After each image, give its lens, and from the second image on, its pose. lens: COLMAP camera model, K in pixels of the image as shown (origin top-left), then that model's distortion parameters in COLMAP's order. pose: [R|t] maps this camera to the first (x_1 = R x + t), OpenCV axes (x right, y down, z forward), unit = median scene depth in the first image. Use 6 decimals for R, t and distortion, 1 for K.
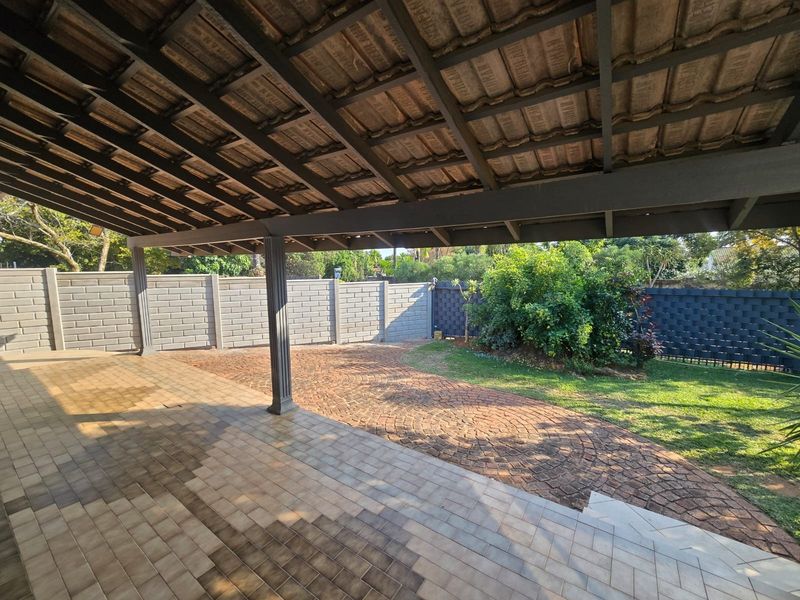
lens RADIAL K [[327.4, 0, 400.0], [0, 327.4, 300.0], [0, 0, 1]] dist [-0.000883, 0.000510]
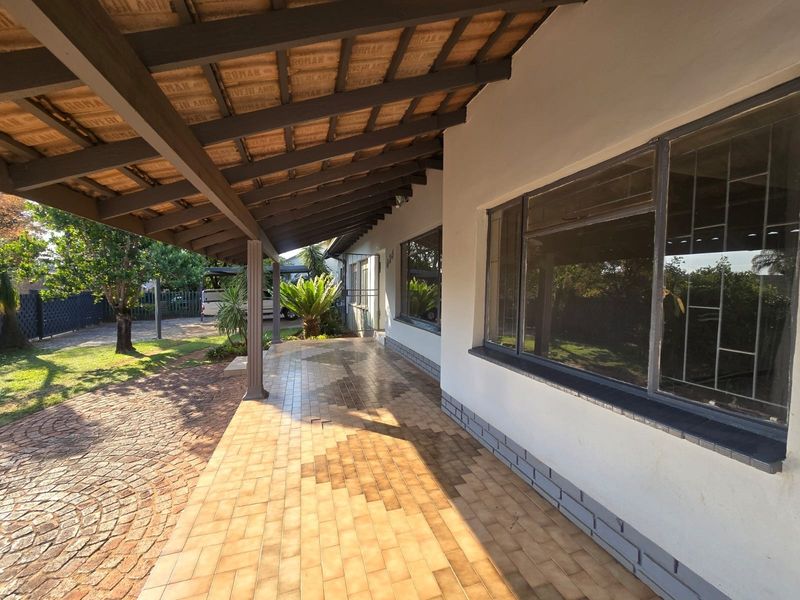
lens RADIAL K [[327.4, 0, 400.0], [0, 327.4, 300.0], [0, 0, 1]] dist [-0.000883, 0.000510]
pose [[-0.782083, -0.026738, 0.622600, -2.050367], [0.062206, 0.990739, 0.120689, -0.125797], [-0.620062, 0.133119, -0.773177, 2.195021]]
